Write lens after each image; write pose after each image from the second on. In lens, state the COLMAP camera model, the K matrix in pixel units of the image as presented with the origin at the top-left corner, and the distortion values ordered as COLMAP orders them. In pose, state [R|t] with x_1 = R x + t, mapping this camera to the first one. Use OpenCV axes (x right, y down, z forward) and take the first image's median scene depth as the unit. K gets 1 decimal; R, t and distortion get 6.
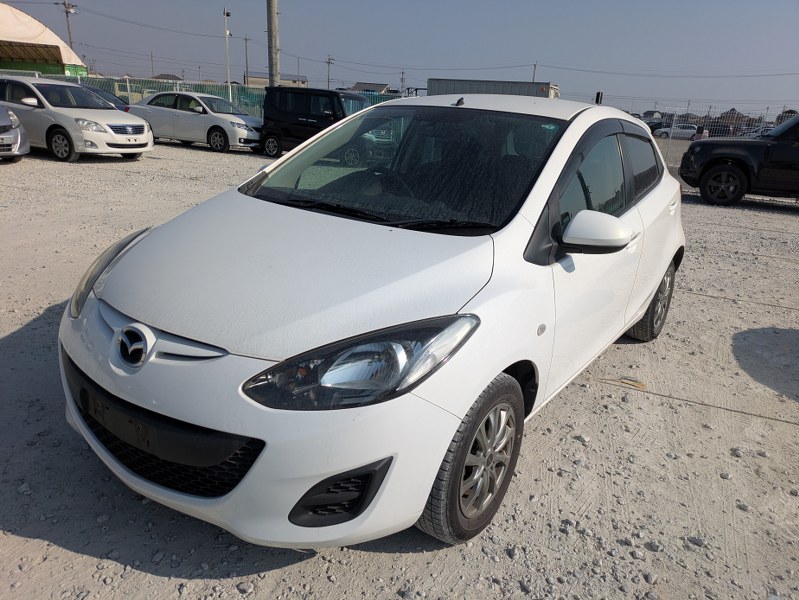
lens RADIAL K [[584.3, 0, 388.2], [0, 584.3, 295.3], [0, 0, 1]] dist [0.025334, -0.006218]
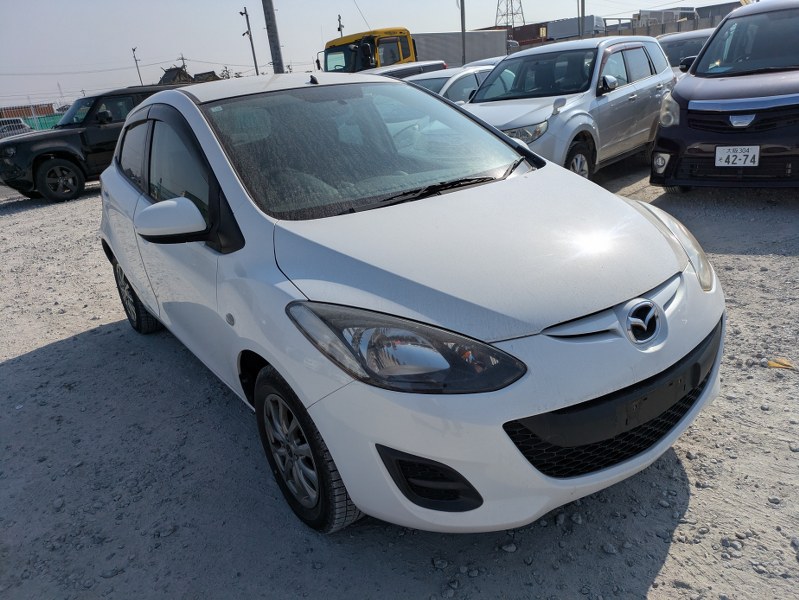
lens RADIAL K [[584.6, 0, 408.6], [0, 584.6, 314.3], [0, 0, 1]] dist [0.025704, -0.006518]
pose [[0.337248, -0.434213, 0.835298, -1.308663], [0.404322, 0.868085, 0.288014, -0.344312], [-0.850169, 0.240597, 0.468321, 0.829230]]
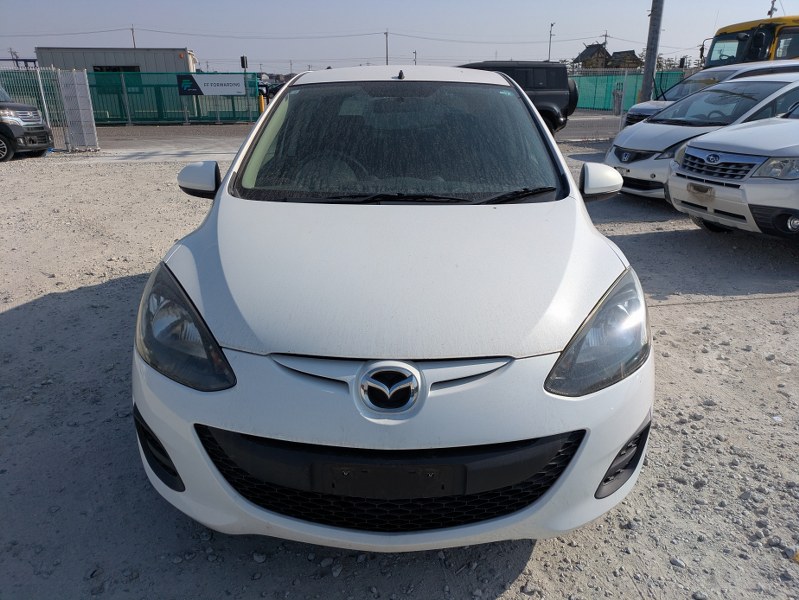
lens RADIAL K [[594.7, 0, 399.2], [0, 594.7, 296.6], [0, 0, 1]] dist [0.024057, -0.009465]
pose [[0.834551, -0.243466, 0.494216, -0.778269], [0.219762, 0.969711, 0.106611, -0.125215], [-0.505203, 0.019638, 0.862777, 0.235022]]
